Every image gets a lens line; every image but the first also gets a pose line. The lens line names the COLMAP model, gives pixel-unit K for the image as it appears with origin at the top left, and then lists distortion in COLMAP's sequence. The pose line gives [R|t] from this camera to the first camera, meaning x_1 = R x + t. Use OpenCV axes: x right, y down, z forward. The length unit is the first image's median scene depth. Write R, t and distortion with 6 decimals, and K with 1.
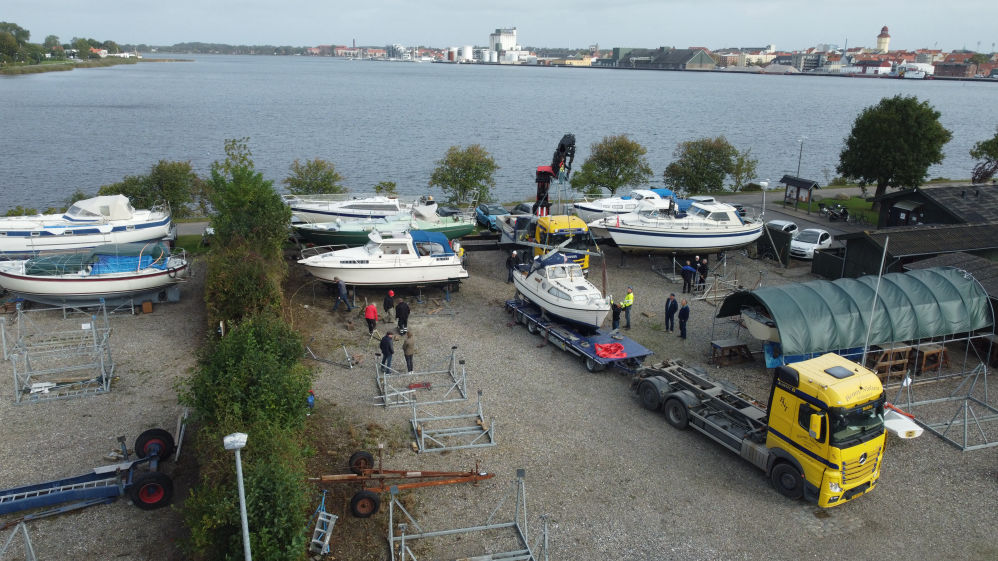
lens RADIAL K [[754.5, 0, 498.1], [0, 754.5, 277.0], [0, 0, 1]] dist [0.006440, -0.010873]
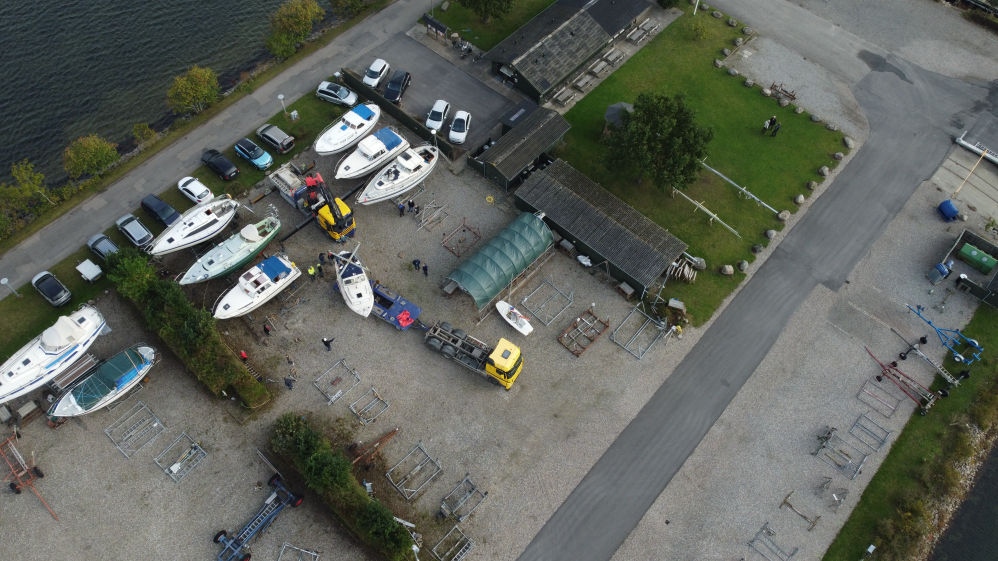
lens RADIAL K [[754.5, 0, 498.1], [0, 754.5, 277.0], [0, 0, 1]] dist [0.006440, -0.010873]
pose [[0.866072, -0.416437, 0.276586, -0.124035], [0.133984, 0.726375, 0.674112, -1.045844], [-0.481630, -0.546772, 0.684889, -0.401235]]
